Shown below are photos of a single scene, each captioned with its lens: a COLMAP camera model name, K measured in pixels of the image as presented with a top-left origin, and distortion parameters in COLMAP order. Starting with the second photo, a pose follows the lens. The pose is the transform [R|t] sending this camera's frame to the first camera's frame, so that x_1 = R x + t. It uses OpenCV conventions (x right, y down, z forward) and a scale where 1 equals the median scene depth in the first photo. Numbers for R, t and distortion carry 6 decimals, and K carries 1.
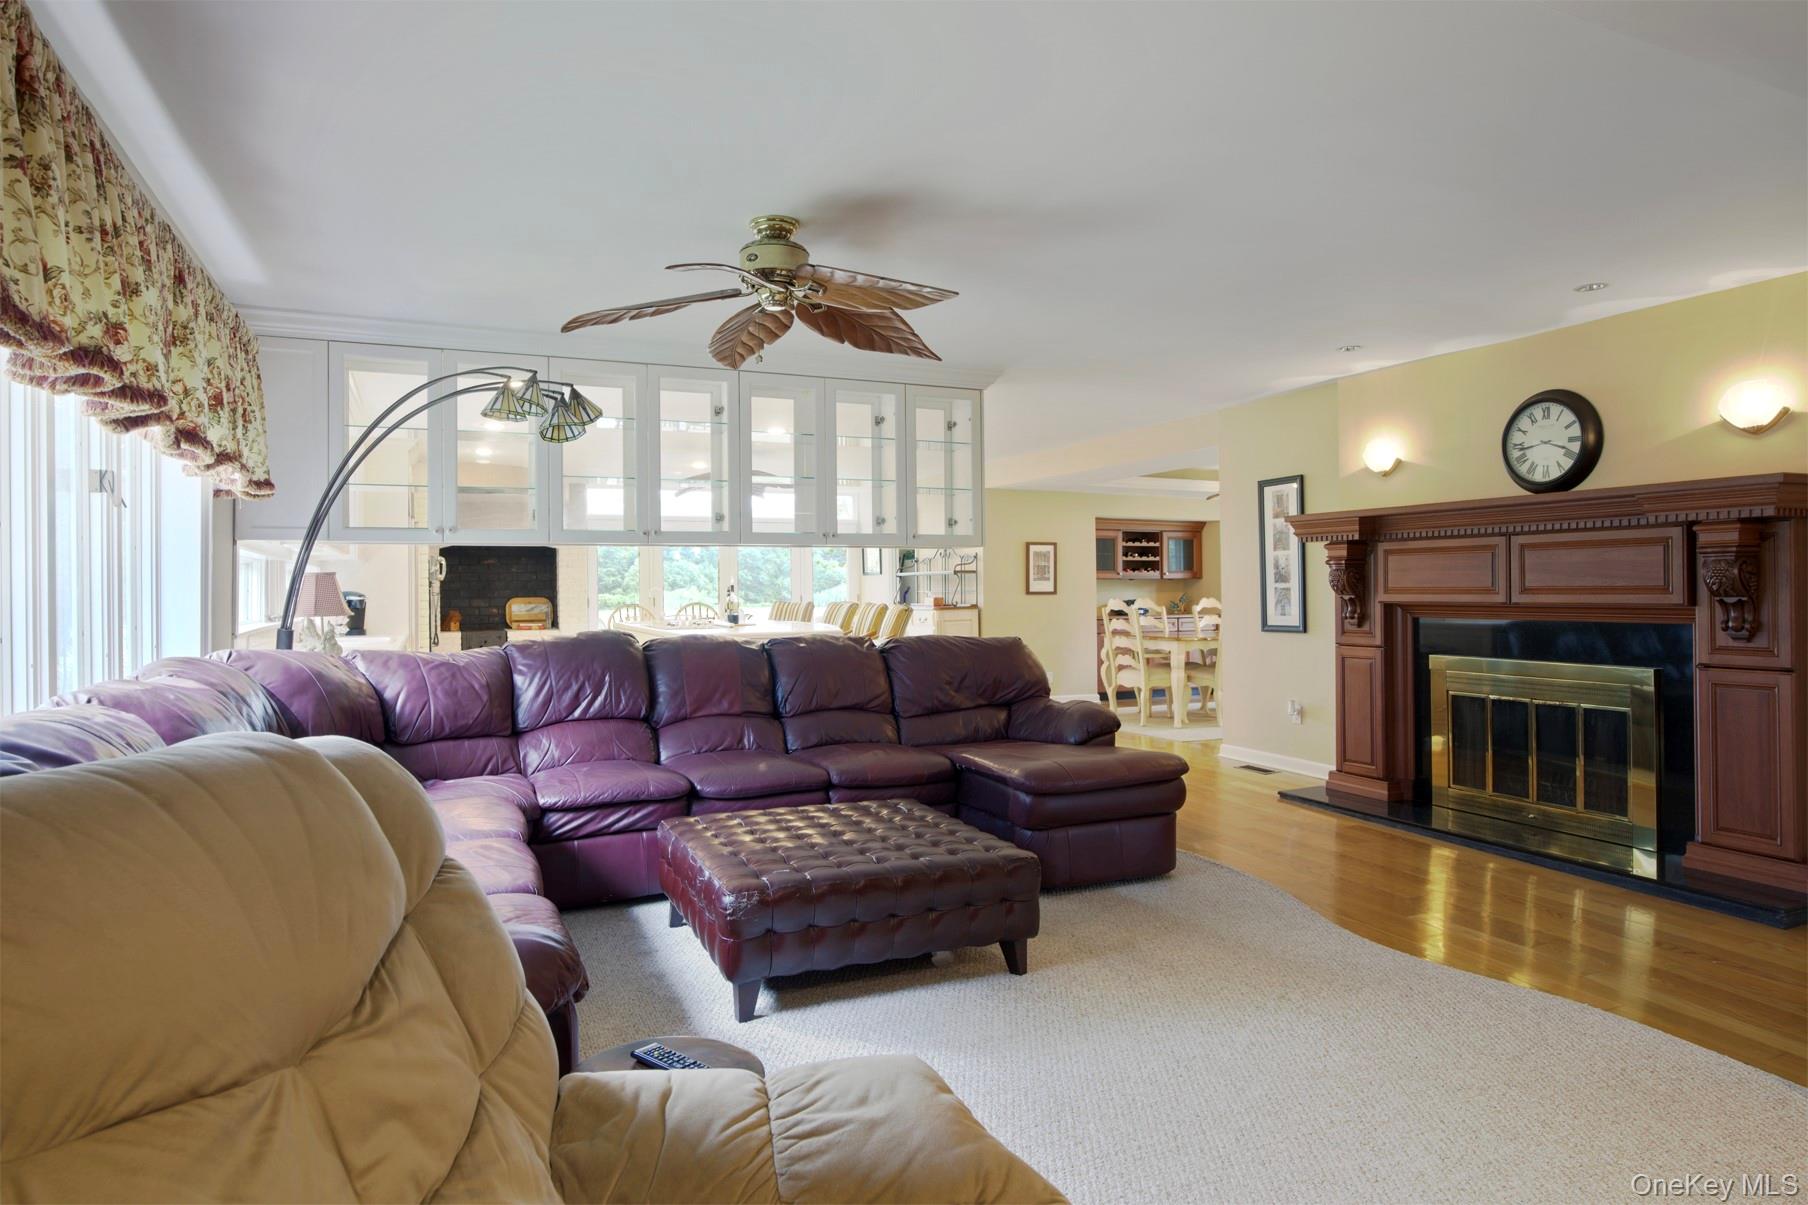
lens RADIAL K [[1009.2, 0, 907.8], [0, 1009.2, 593.4], [0, 0, 1]] dist [-0.024002, 0.000447]
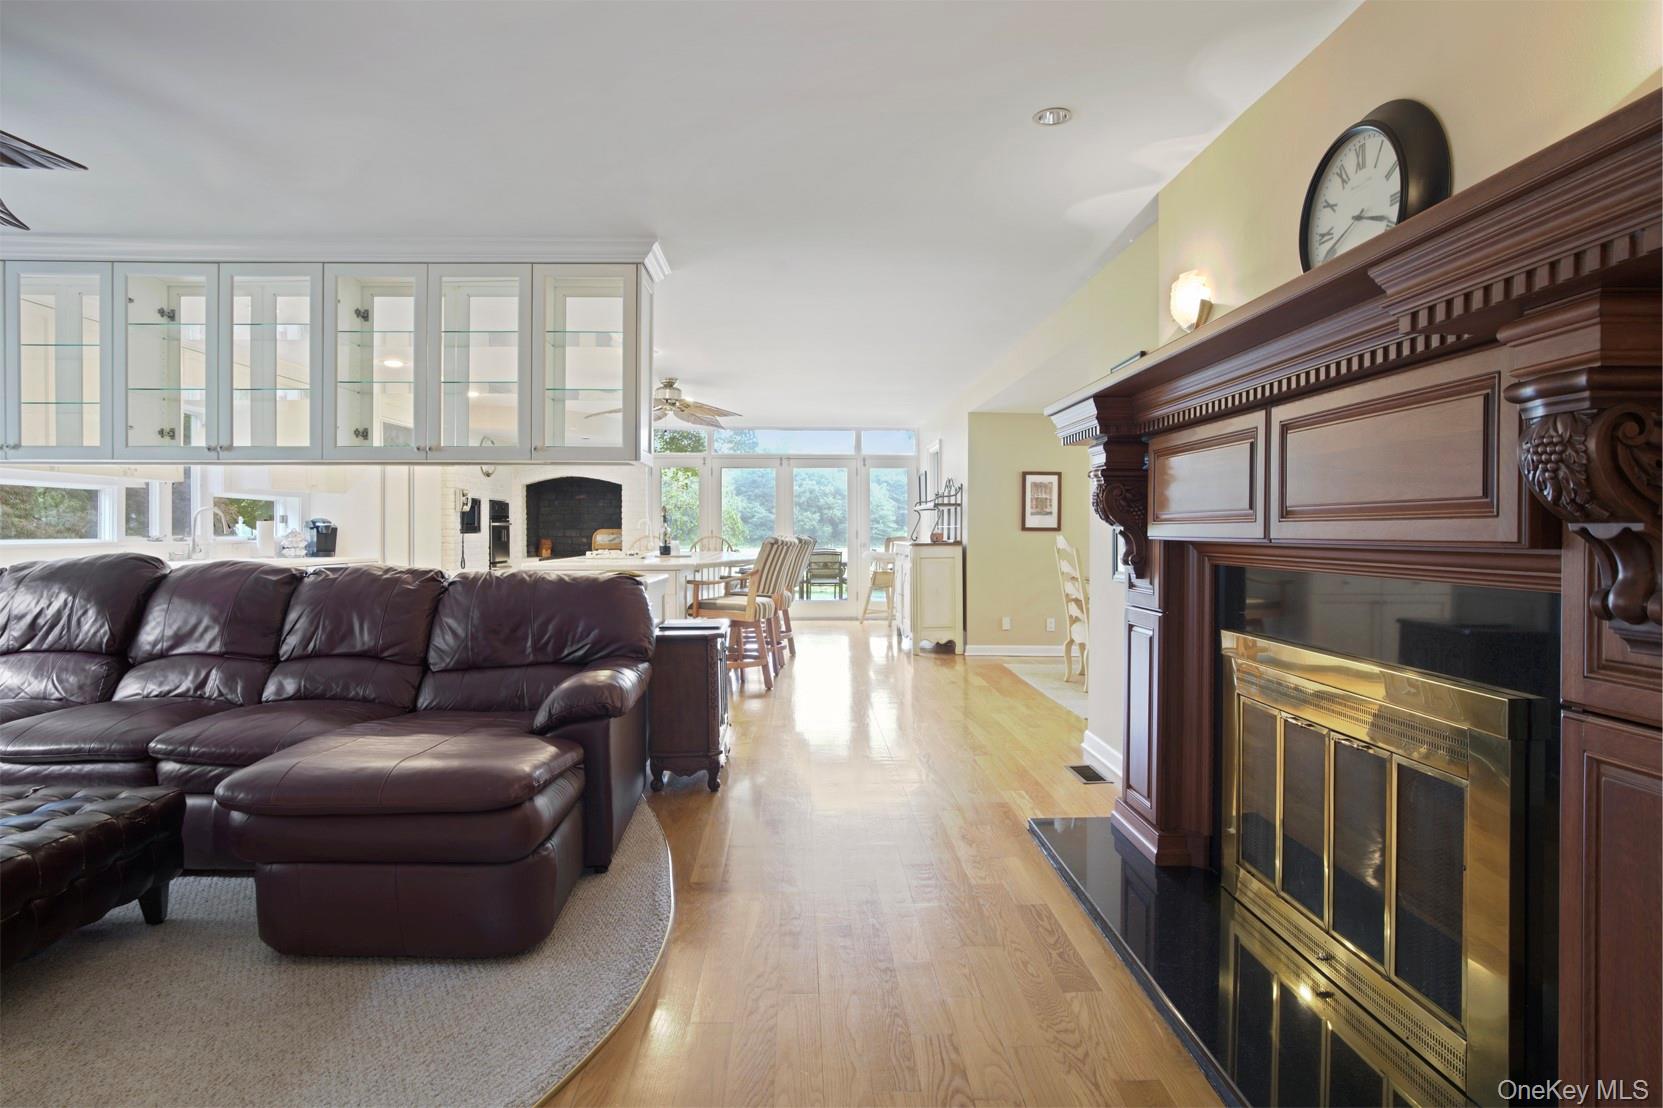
lens RADIAL K [[867.4, 0, 831.5], [0, 867.4, 554.0], [0, 0, 1]] dist [-0.037204, 0.000090]
pose [[0.925709, 0.021955, -0.377598, 0.506317], [-0.012912, 0.999566, 0.026464, 0.007537], [0.378016, -0.019623, 0.925591, 0.459312]]
